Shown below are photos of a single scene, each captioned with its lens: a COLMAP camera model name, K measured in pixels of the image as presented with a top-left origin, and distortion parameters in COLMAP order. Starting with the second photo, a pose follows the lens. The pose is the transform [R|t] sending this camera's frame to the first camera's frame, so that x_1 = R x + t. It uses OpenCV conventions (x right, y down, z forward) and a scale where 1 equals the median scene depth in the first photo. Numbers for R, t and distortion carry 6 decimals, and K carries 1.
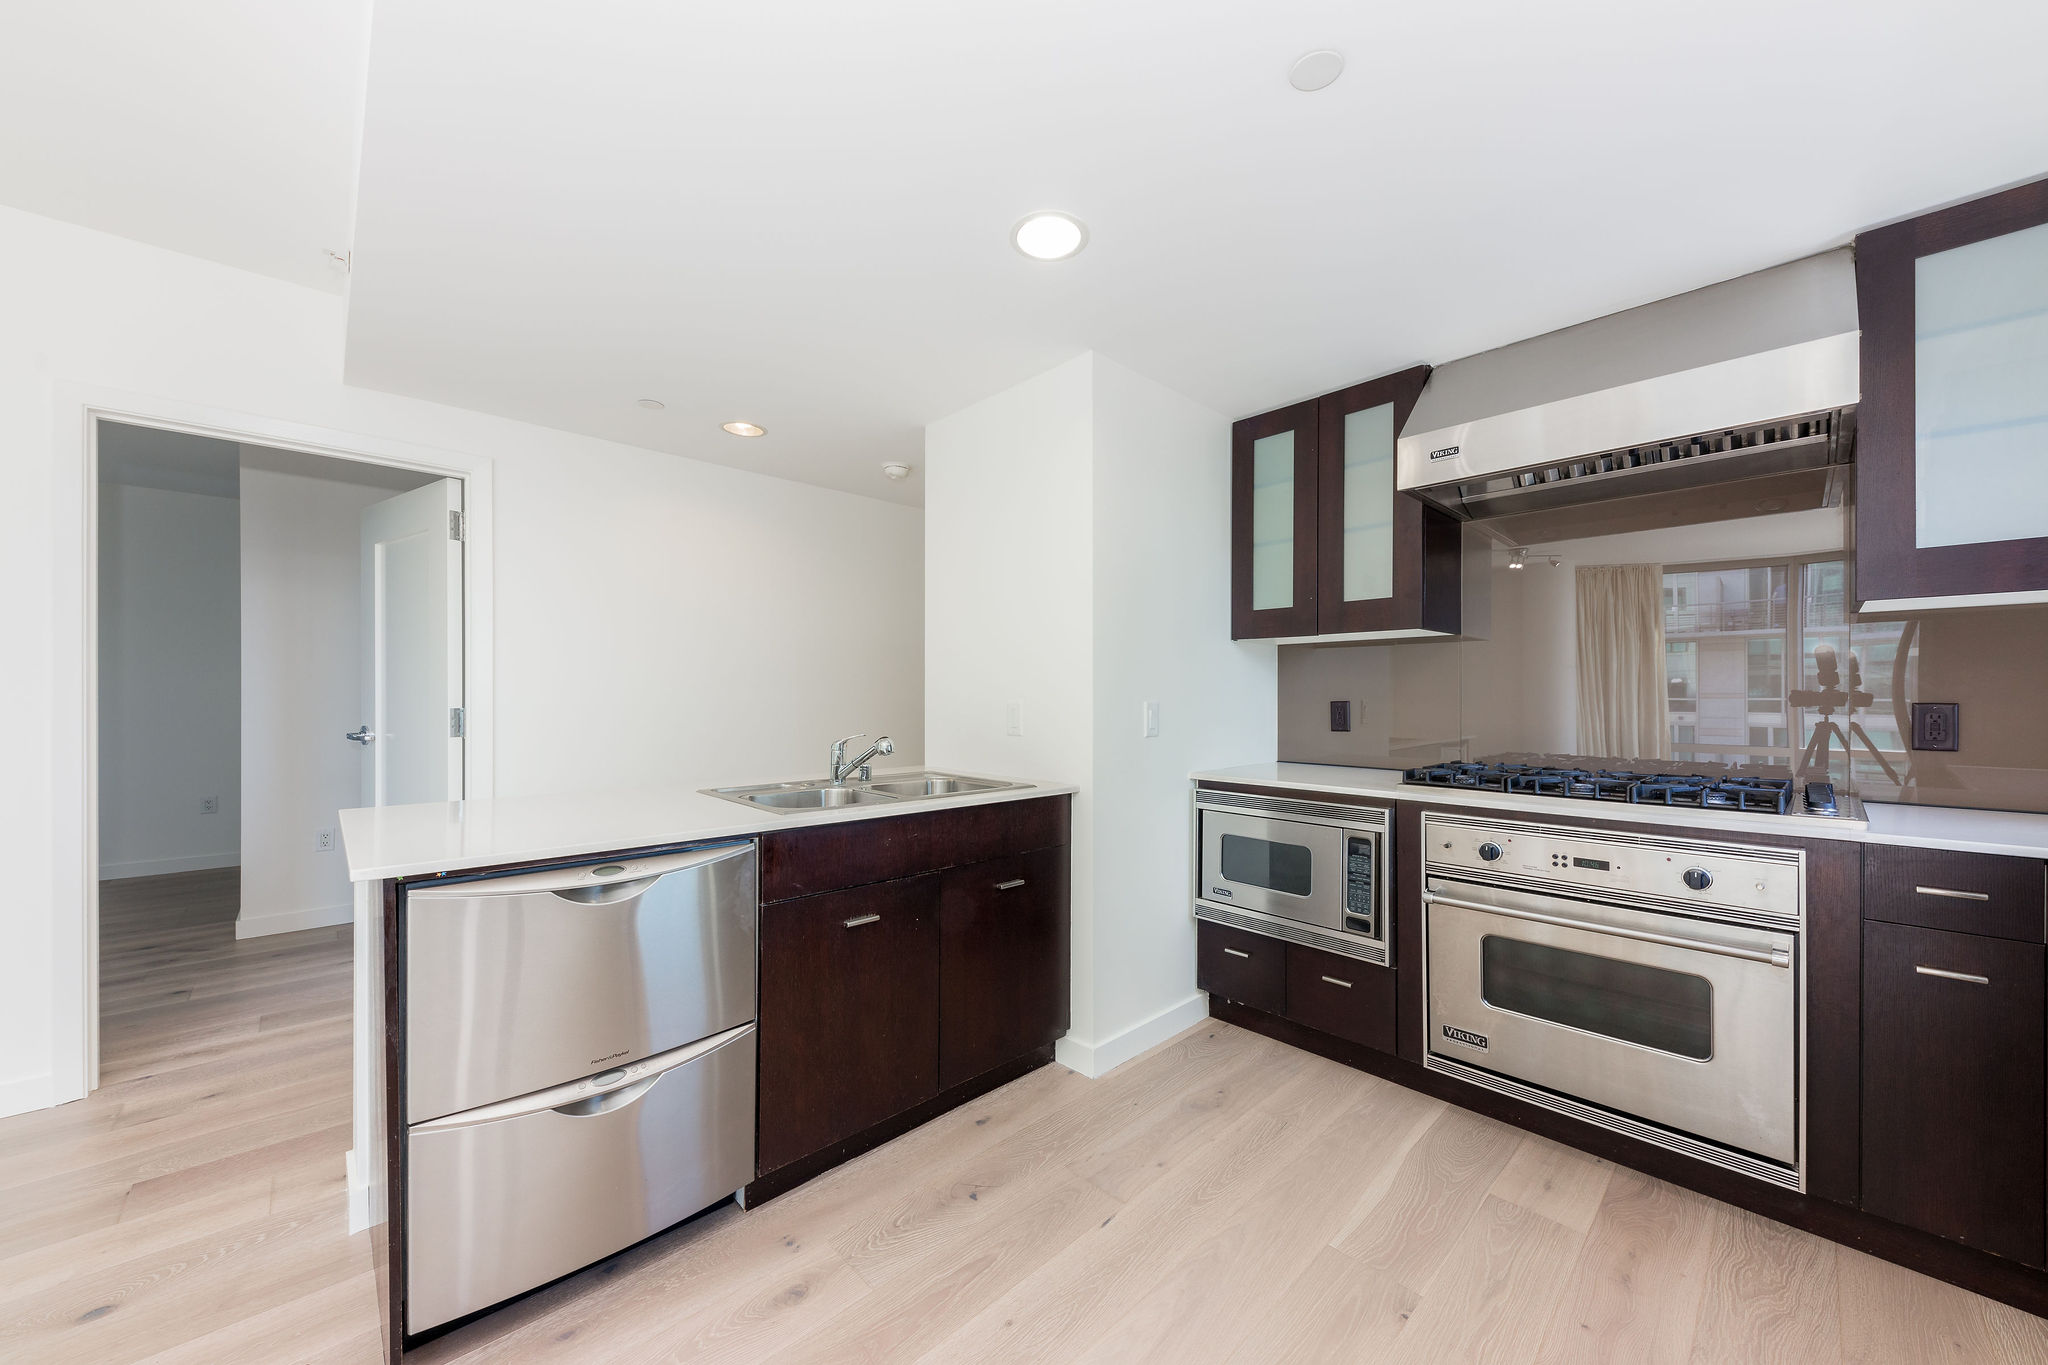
lens RADIAL K [[733.9, 0, 1015.1], [0, 733.9, 695.1], [0, 0, 1]] dist [-0.000443, -0.001271]
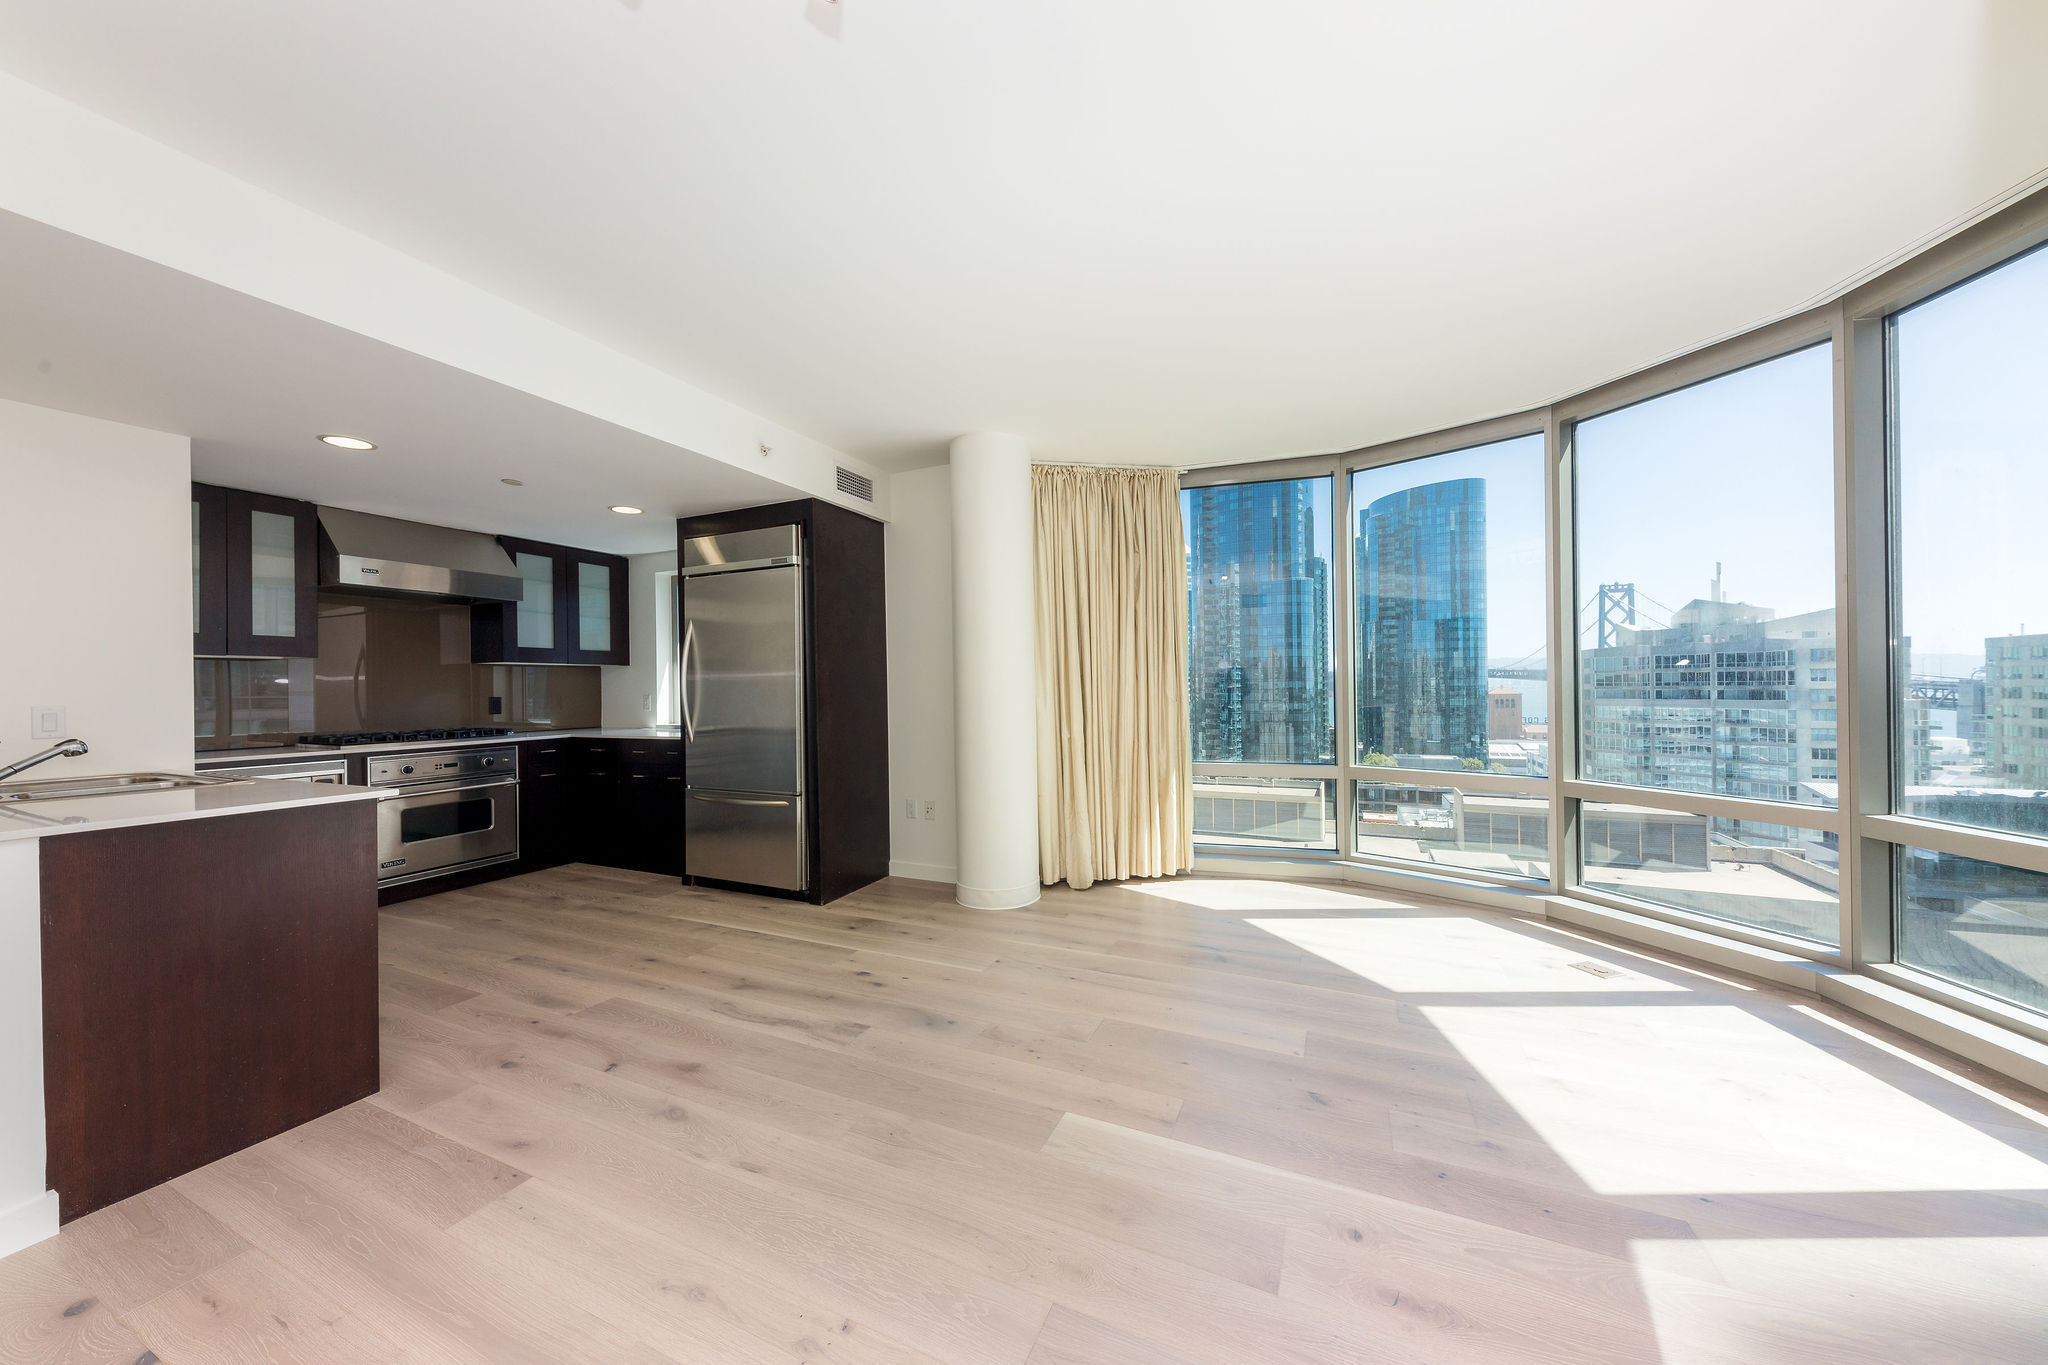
lens RADIAL K [[695.3, 0, 1034.0], [0, 695.3, 681.9], [0, 0, 1]] dist [0.006599, -0.000114]
pose [[-0.389624, 0.009206, 0.920928, -1.817302], [0.005862, 0.999955, -0.007516, -0.013756], [-0.920955, 0.002470, -0.389660, 0.108414]]
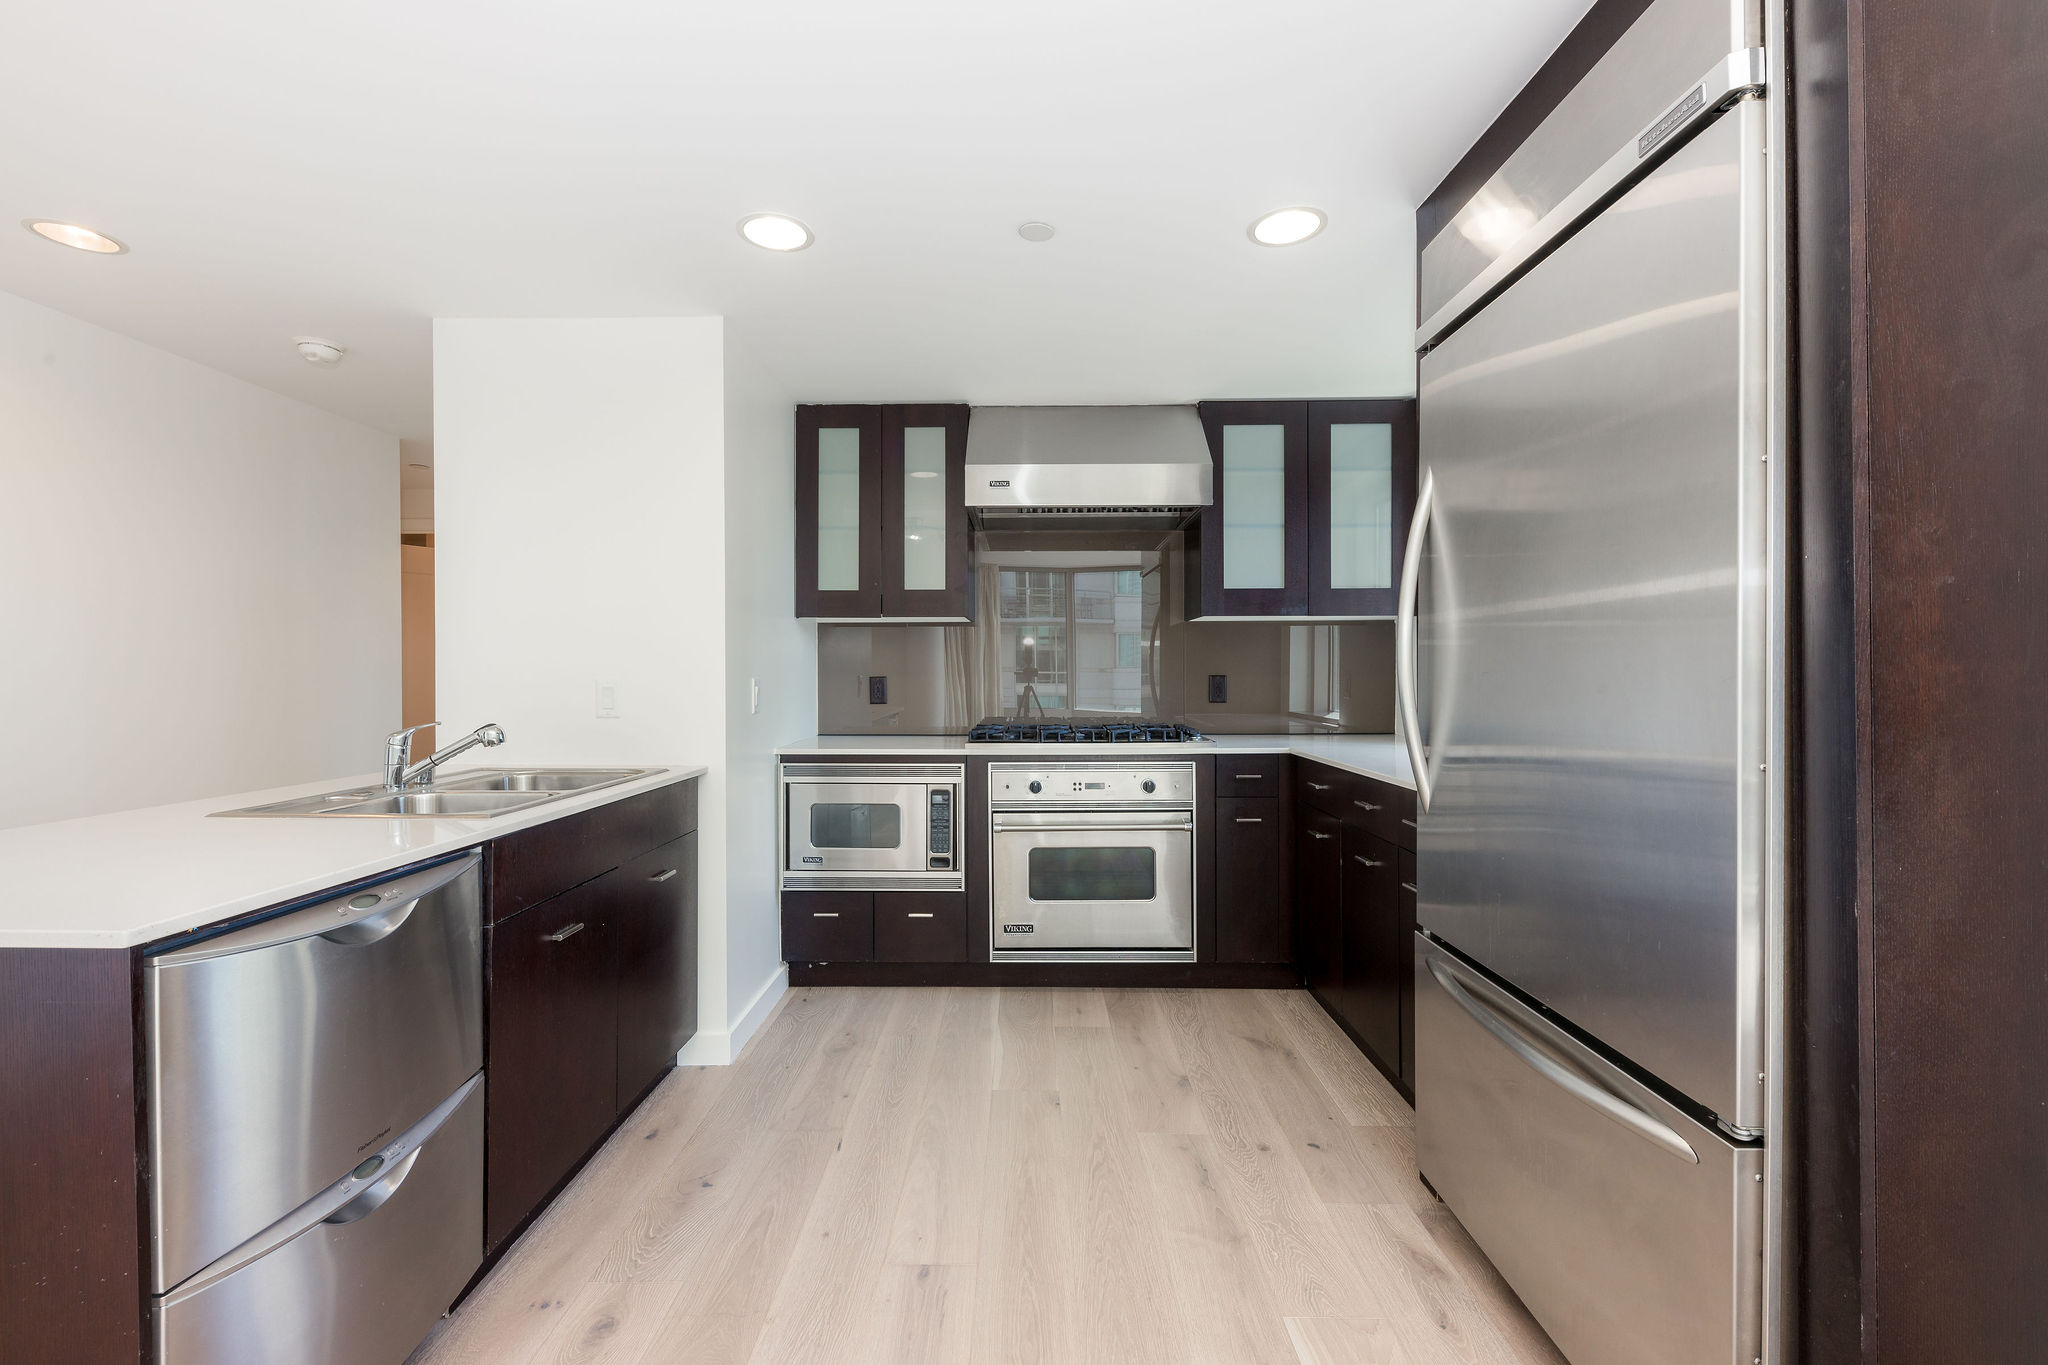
lens RADIAL K [[868.7, 0, 1012.9], [0, 868.7, 671.8], [0, 0, 1]] dist [0.001719, -0.000479]
pose [[0.698597, -0.002798, 0.715510, -0.496744], [0.001682, 0.999996, 0.002268, -0.002448], [-0.715513, -0.000381, 0.698599, -0.085346]]
